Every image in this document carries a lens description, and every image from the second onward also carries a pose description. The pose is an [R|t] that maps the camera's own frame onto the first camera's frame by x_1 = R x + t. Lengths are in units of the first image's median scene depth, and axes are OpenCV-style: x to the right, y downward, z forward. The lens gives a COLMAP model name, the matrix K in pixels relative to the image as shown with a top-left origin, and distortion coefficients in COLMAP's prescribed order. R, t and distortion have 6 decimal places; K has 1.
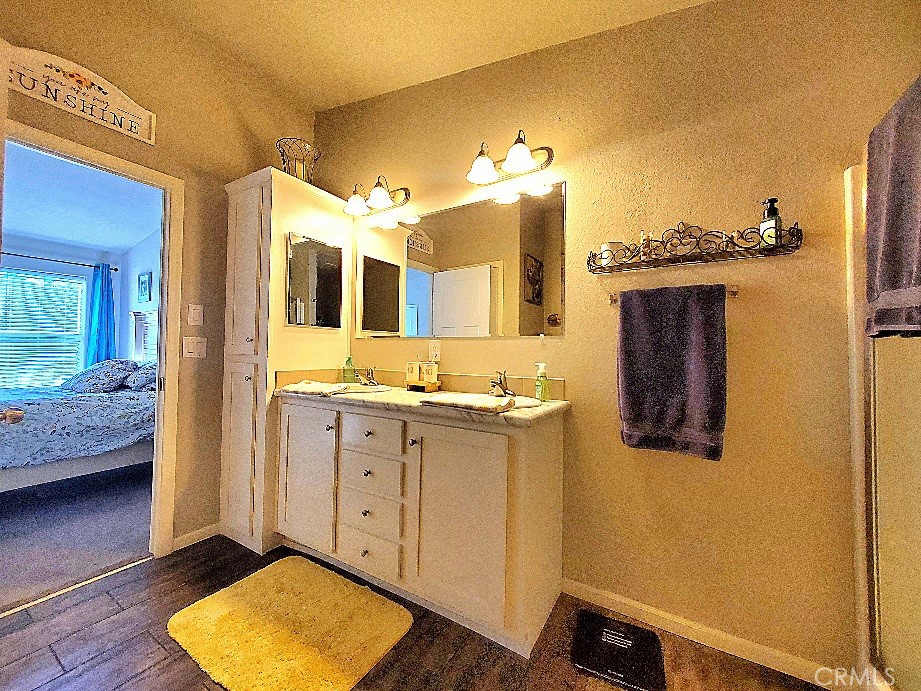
lens RADIAL K [[366.4, 0, 455.7], [0, 366.4, 343.4], [0, 0, 1]] dist [-0.000396, 0.000431]
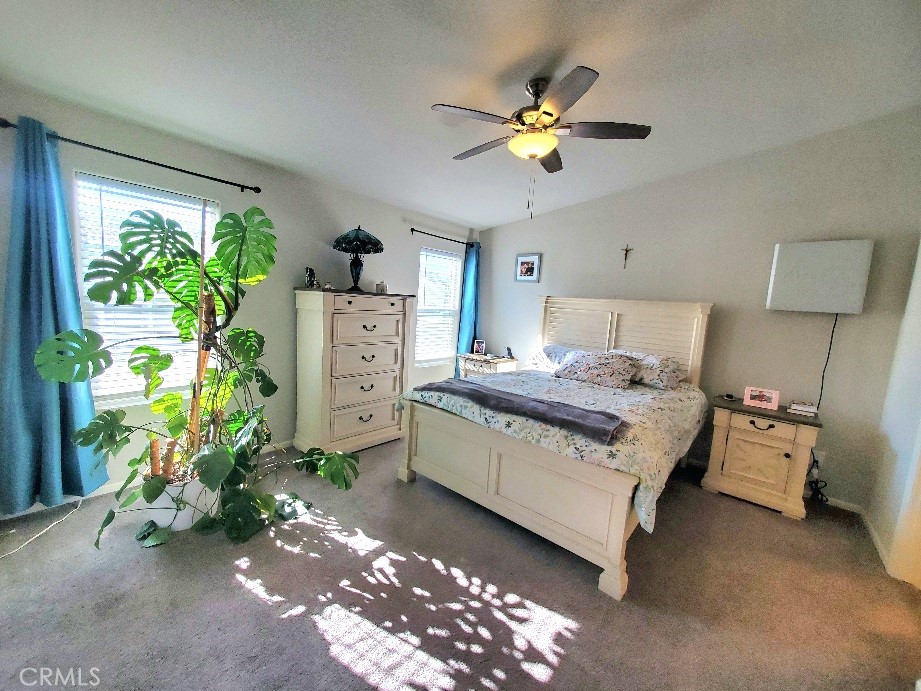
lens RADIAL K [[366.4, 0, 455.7], [0, 366.4, 343.4], [0, 0, 1]] dist [-0.000396, 0.000431]
pose [[0.987277, 0.074805, -0.140313, -0.865820], [-0.054756, 0.988399, 0.141666, -0.078585], [0.149283, -0.132181, 0.979920, -0.060586]]
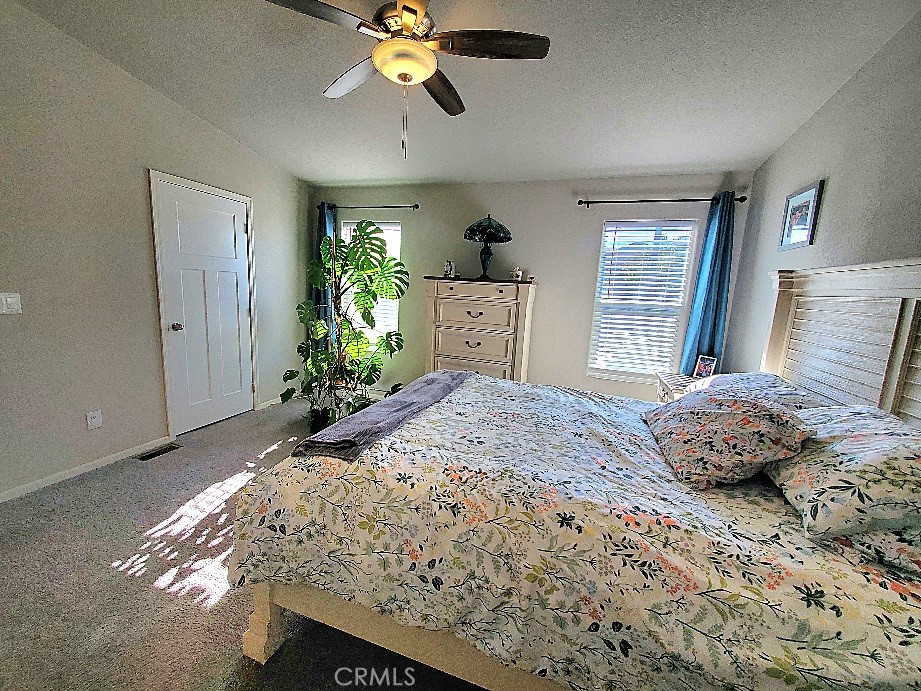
lens RADIAL K [[366.4, 0, 455.7], [0, 366.4, 343.4], [0, 0, 1]] dist [-0.000396, 0.000431]
pose [[0.225945, 0.150867, -0.962387, -0.441047], [-0.023599, 0.988492, 0.149419, -0.047831], [0.973854, -0.011049, 0.226905, 0.421968]]
